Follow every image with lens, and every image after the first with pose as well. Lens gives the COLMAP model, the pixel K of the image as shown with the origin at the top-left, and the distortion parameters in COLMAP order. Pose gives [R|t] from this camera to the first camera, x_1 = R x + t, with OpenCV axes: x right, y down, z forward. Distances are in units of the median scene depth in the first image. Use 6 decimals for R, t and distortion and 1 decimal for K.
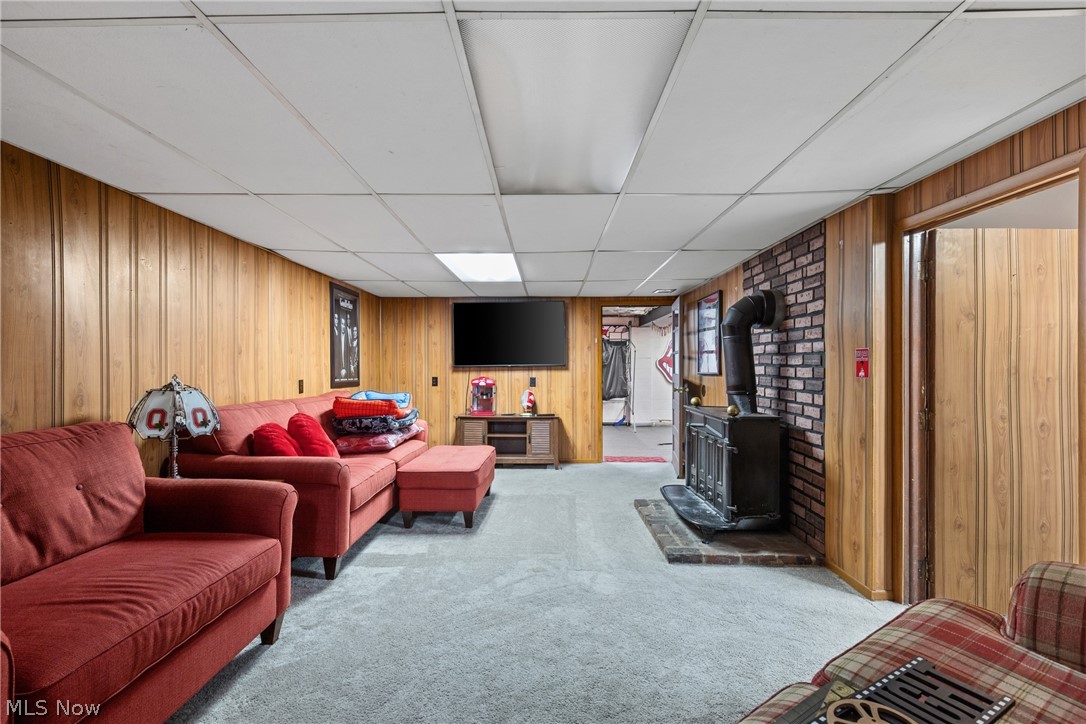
lens RADIAL K [[487.3, 0, 546.5], [0, 487.3, 366.2], [0, 0, 1]] dist [0.004913, -0.000229]
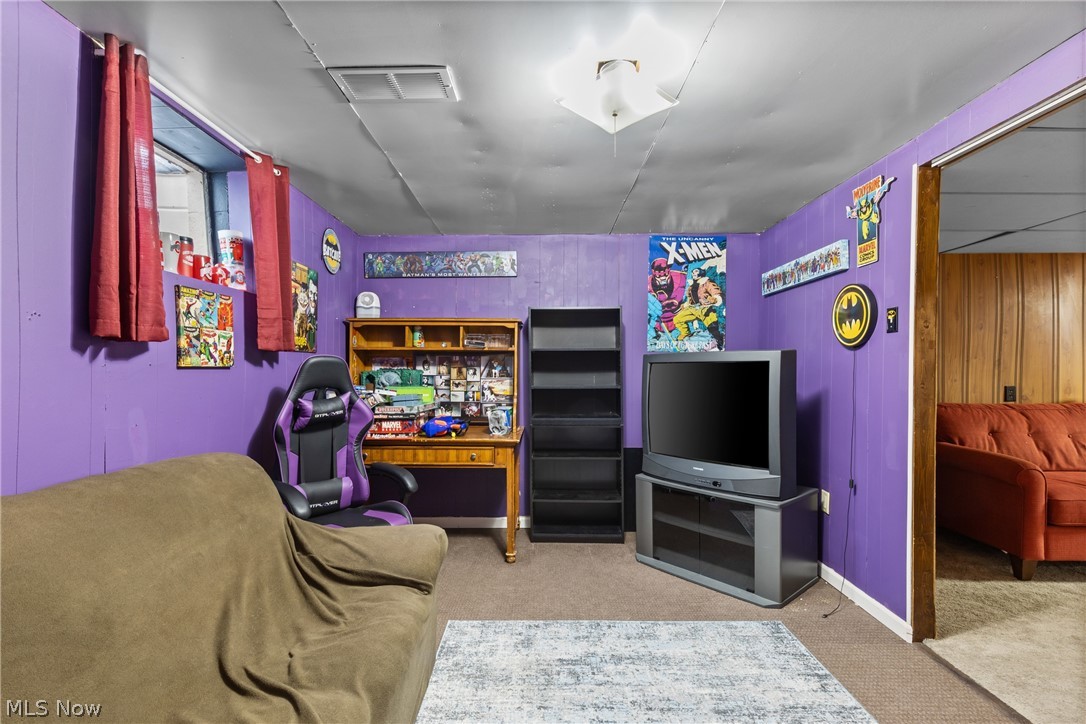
lens RADIAL K [[487.3, 0, 541.7], [0, 487.3, 368.7], [0, 0, 1]] dist [0.004913, -0.000229]
pose [[0.000133, 0.001463, -0.999999, 0.873318], [-0.003542, 0.999993, 0.001462, 0.001302], [0.999994, 0.003542, 0.000138, -0.972584]]
